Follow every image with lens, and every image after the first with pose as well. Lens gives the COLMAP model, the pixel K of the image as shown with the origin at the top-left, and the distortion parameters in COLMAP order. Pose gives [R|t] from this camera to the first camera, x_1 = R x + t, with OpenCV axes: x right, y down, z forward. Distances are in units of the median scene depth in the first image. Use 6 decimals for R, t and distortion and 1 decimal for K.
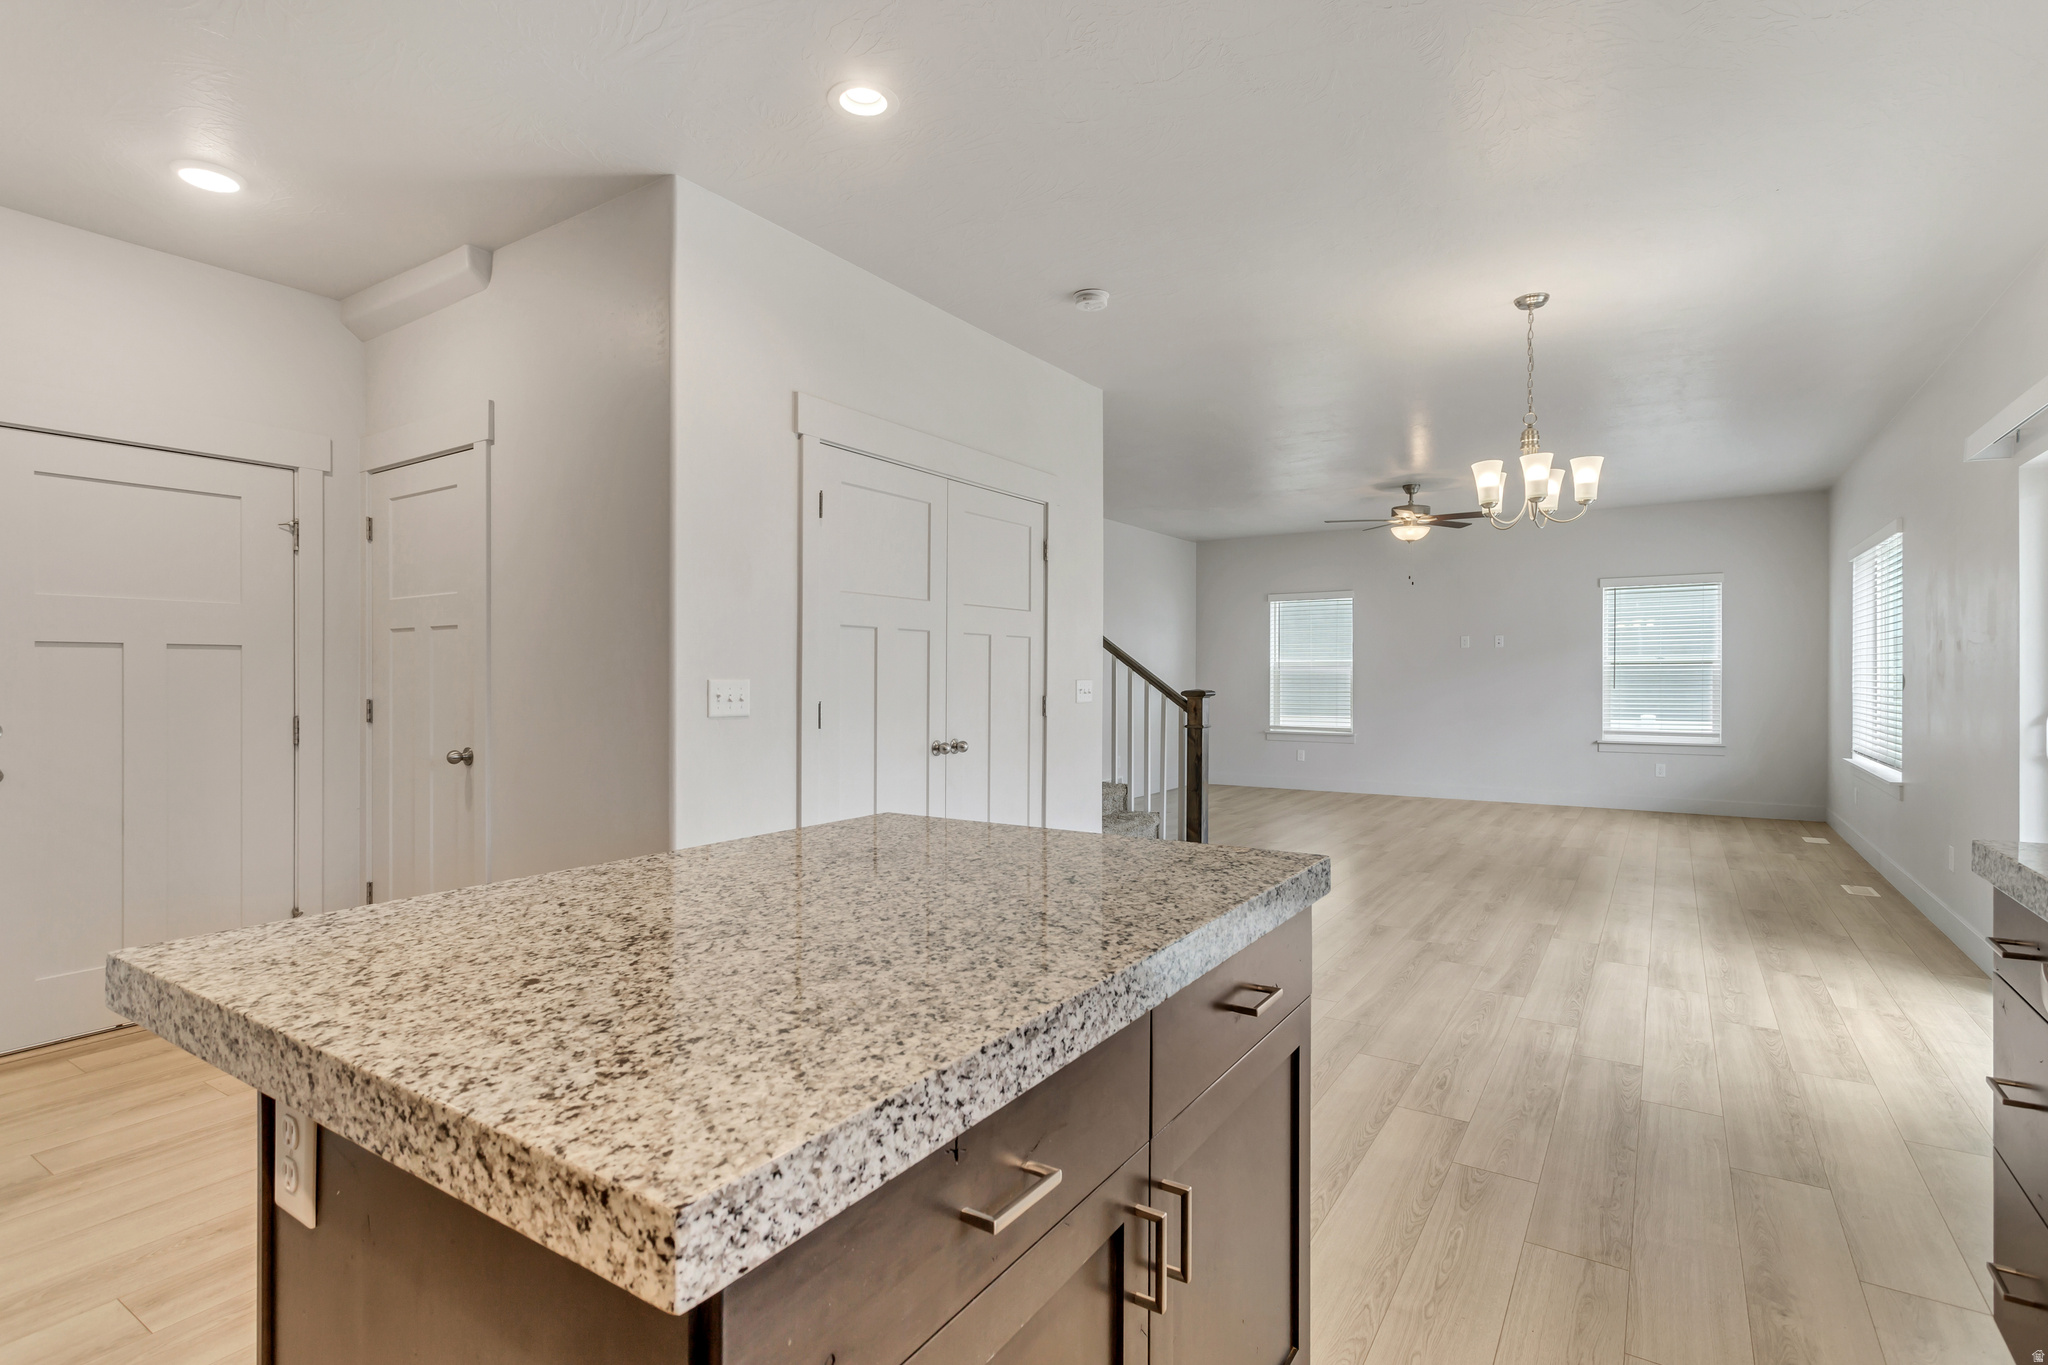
lens RADIAL K [[986.8, 0, 1019.4], [0, 986.8, 681.5], [0, 0, 1]] dist [0.004310, -0.000819]
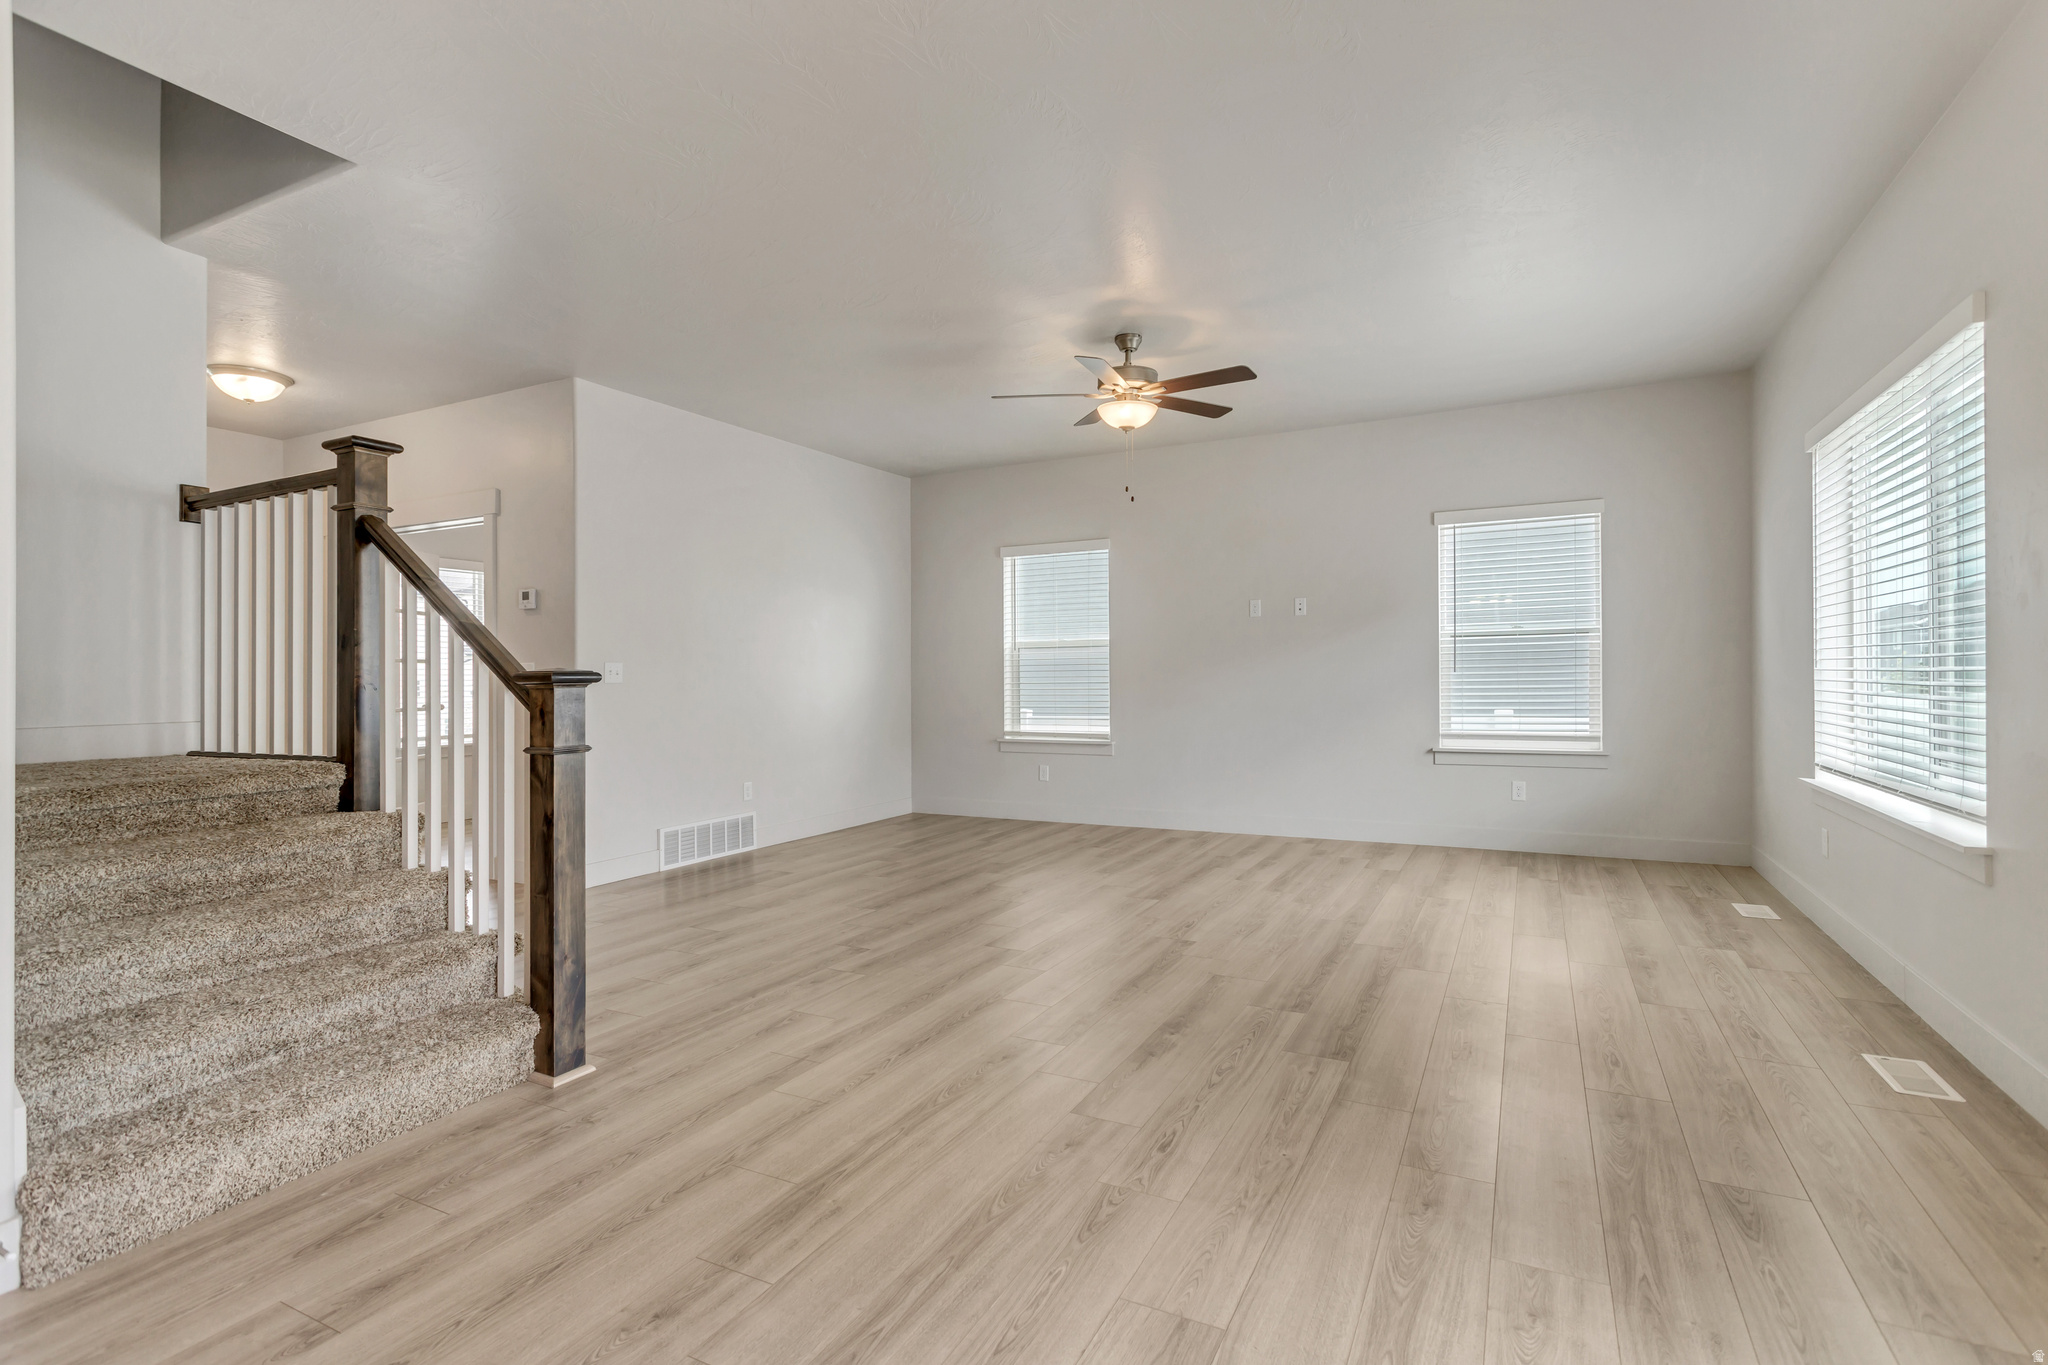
lens RADIAL K [[986.8, 0, 1028.0], [0, 986.8, 684.1], [0, 0, 1]] dist [0.004310, -0.000819]
pose [[0.993840, -0.010746, 0.110301, 0.246012], [0.010541, 0.999941, 0.002441, 0.011420], [-0.110321, -0.001264, 0.993895, 0.373253]]
